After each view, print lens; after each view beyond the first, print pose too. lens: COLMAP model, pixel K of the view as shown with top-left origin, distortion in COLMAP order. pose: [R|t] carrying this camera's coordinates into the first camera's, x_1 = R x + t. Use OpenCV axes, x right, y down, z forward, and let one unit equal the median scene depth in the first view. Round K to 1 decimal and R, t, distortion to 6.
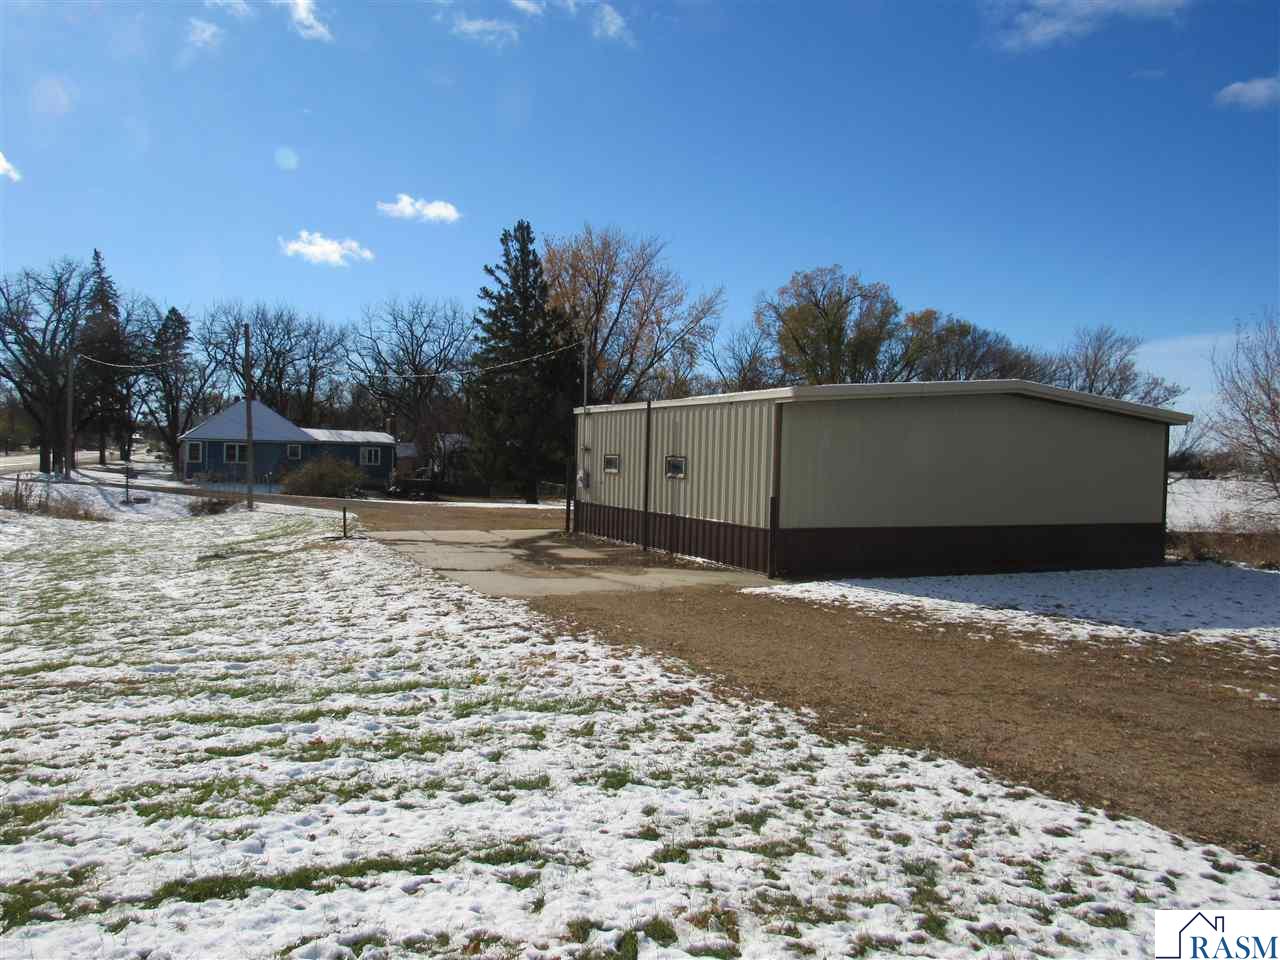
lens RADIAL K [[917.7, 0, 629.8], [0, 917.7, 447.4], [0, 0, 1]] dist [-0.033665, 0.017741]
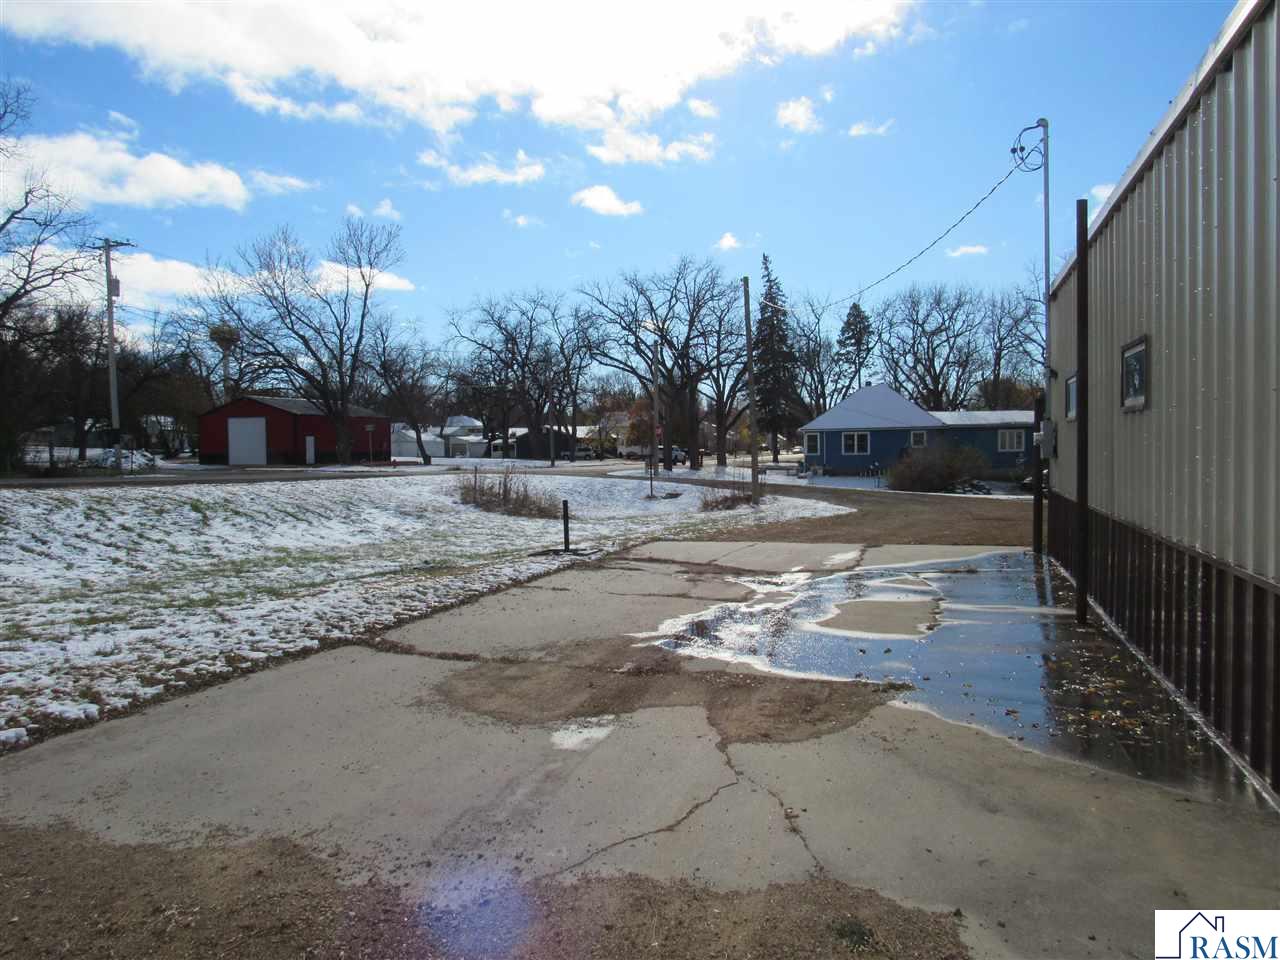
lens RADIAL K [[917.7, 0, 646.5], [0, 917.7, 483.7], [0, 0, 1]] dist [-0.033665, 0.017741]
pose [[0.715963, -0.012701, -0.698023, 0.051977], [0.041771, 0.998823, 0.024670, 0.015061], [0.696888, -0.046820, 0.715650, 0.208350]]
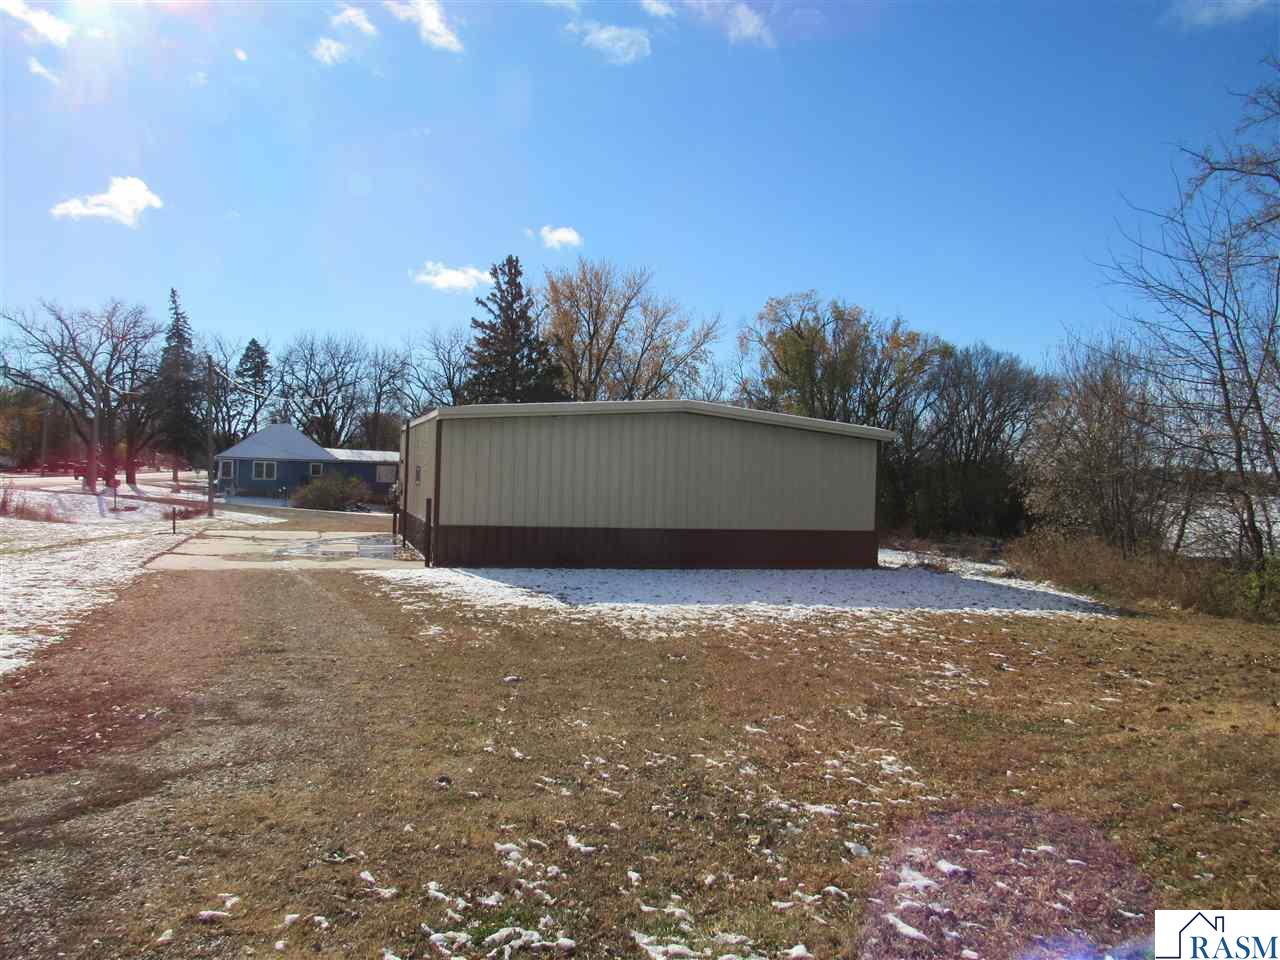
lens RADIAL K [[917.7, 0, 635.6], [0, 917.7, 470.9], [0, 0, 1]] dist [-0.033665, 0.017741]
pose [[0.992111, 0.004042, -0.125298, 0.157268], [-0.004091, 0.999992, -0.000132, 0.004767], [0.125296, 0.000644, 0.992119, -0.045848]]
